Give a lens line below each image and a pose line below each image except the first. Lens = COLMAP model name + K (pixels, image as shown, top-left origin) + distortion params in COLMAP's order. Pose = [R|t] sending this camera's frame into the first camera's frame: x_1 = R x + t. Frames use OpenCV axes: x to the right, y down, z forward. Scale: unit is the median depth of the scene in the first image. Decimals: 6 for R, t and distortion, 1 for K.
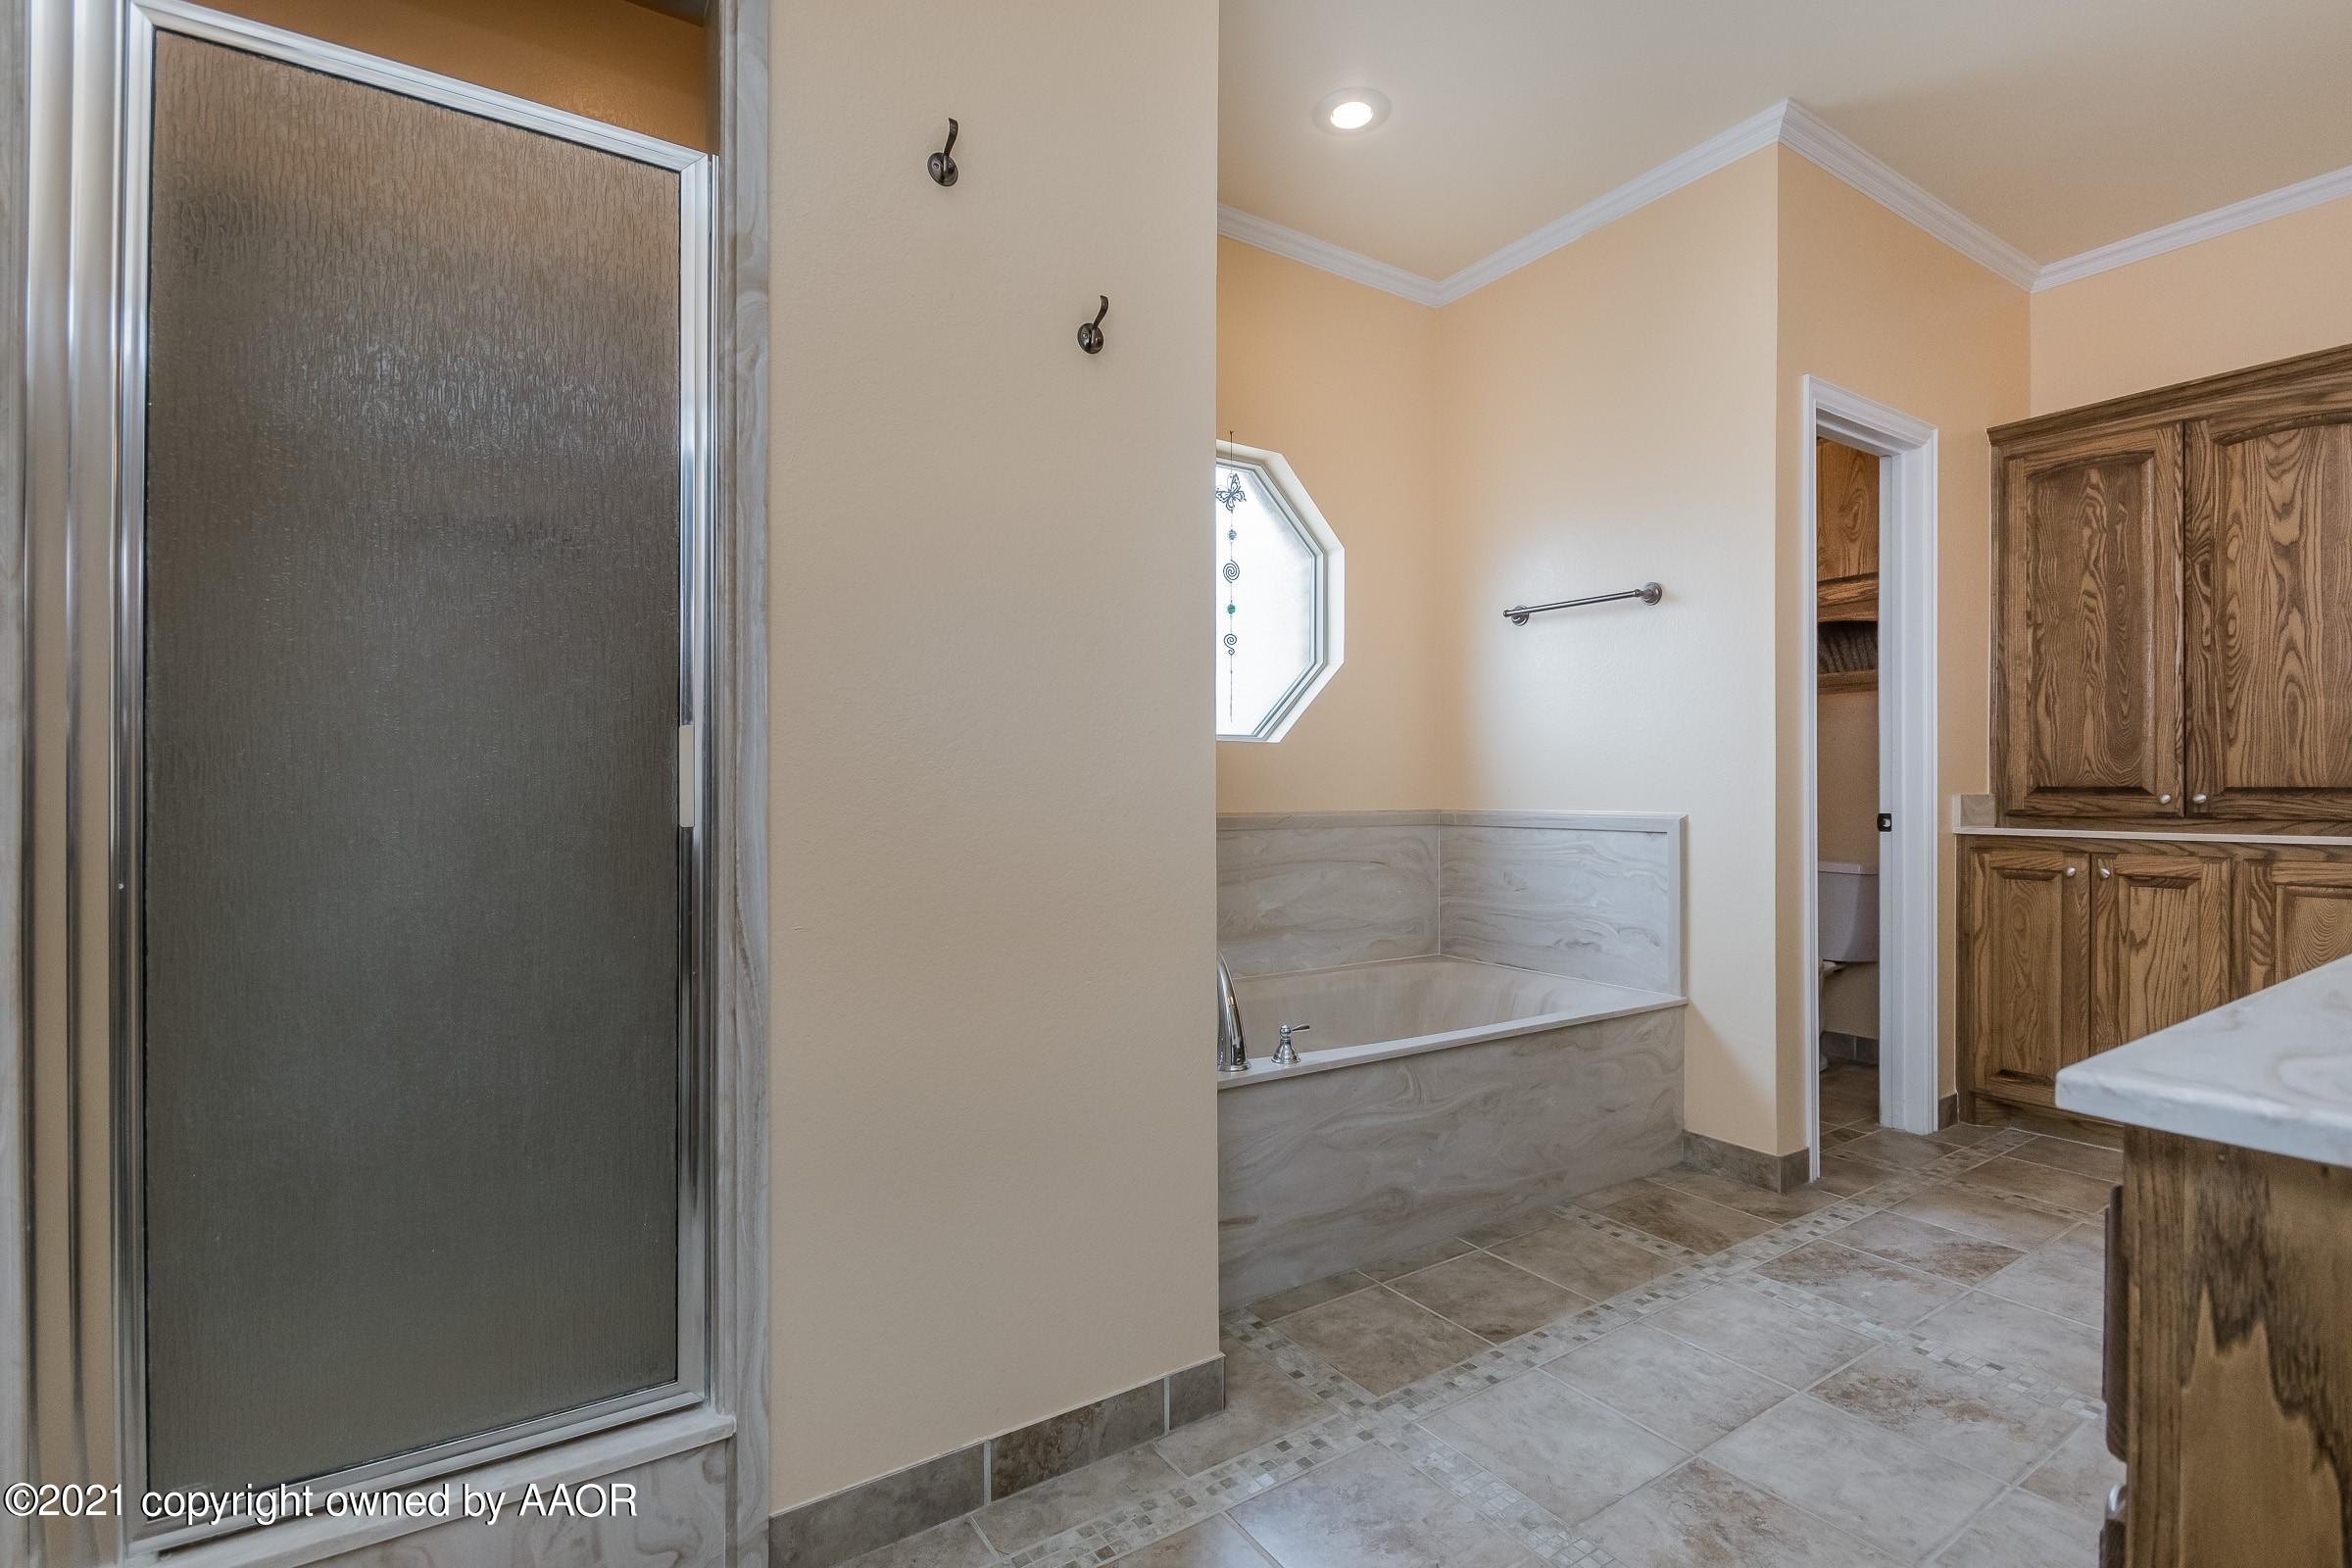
lens RADIAL K [[1067.7, 0, 1178.5], [0, 1067.7, 786.6], [0, 0, 1]] dist [-0.009352, -0.003166]
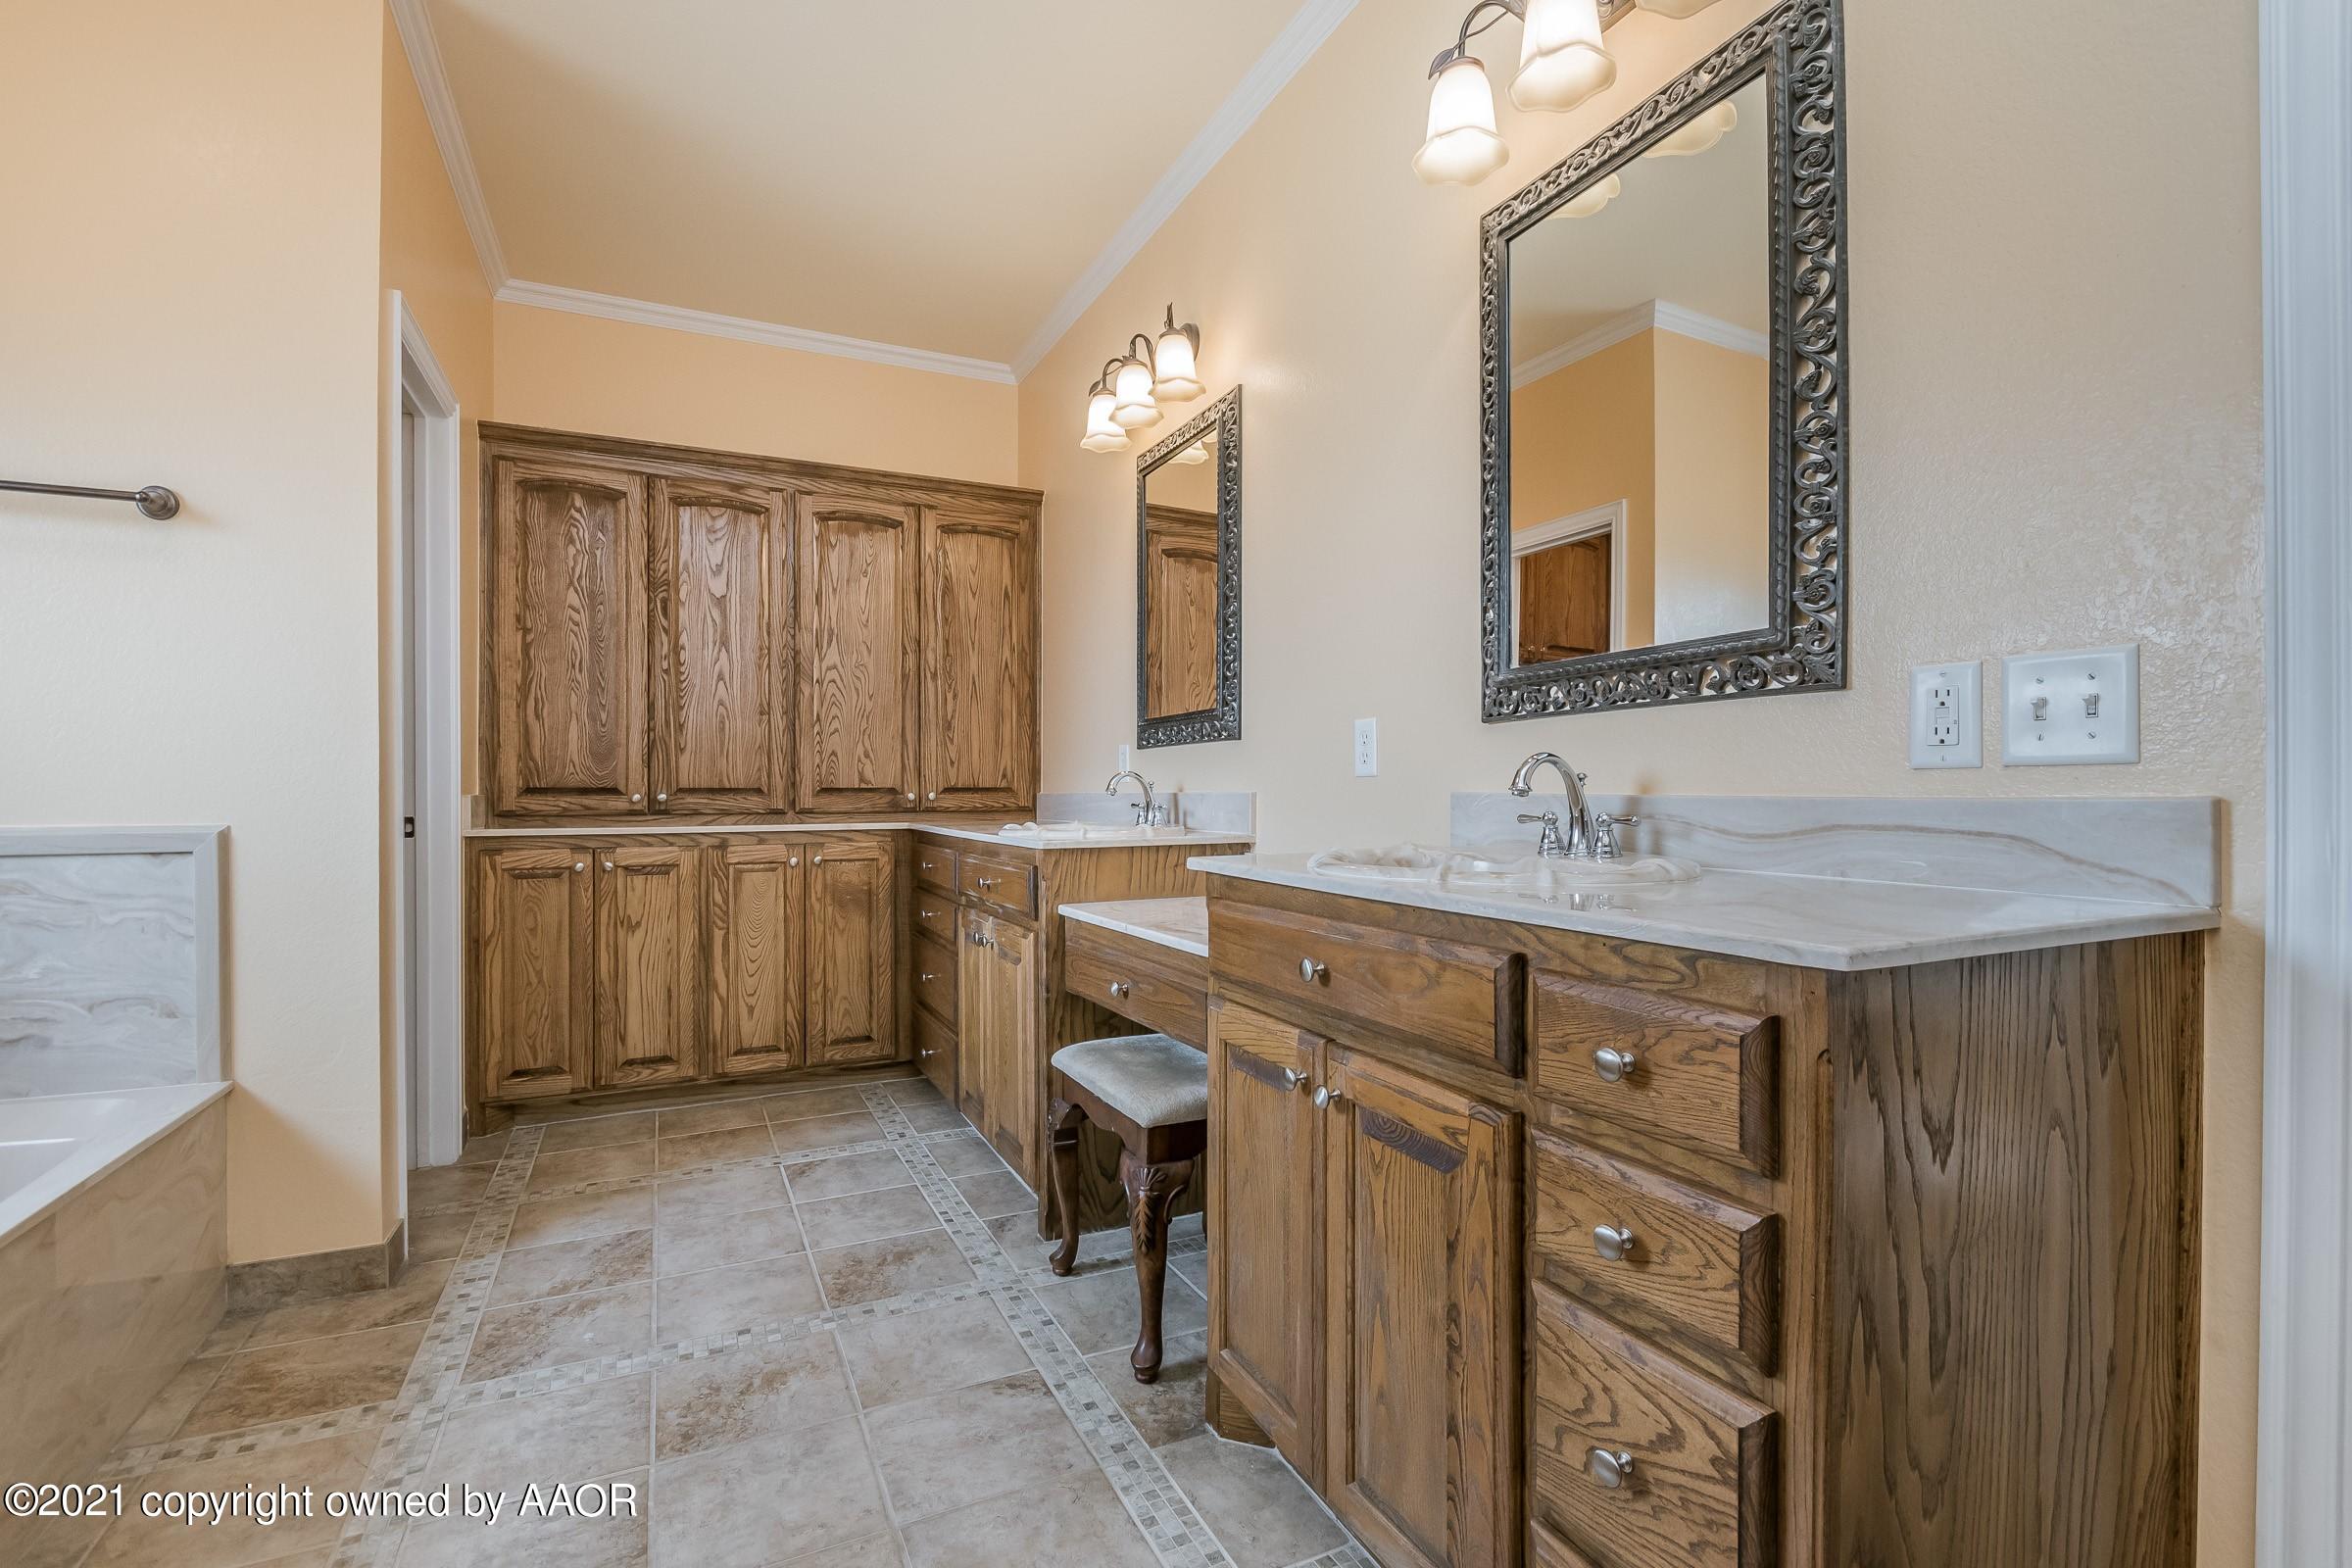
lens RADIAL K [[1067.7, 0, 1182.0], [0, 1067.7, 790.8], [0, 0, 1]] dist [-0.009352, -0.003166]
pose [[0.124041, -0.002078, 0.992275, -0.146655], [-0.000304, 0.999998, 0.002132, 0.001091], [-0.992277, -0.000566, 0.124040, 0.271123]]
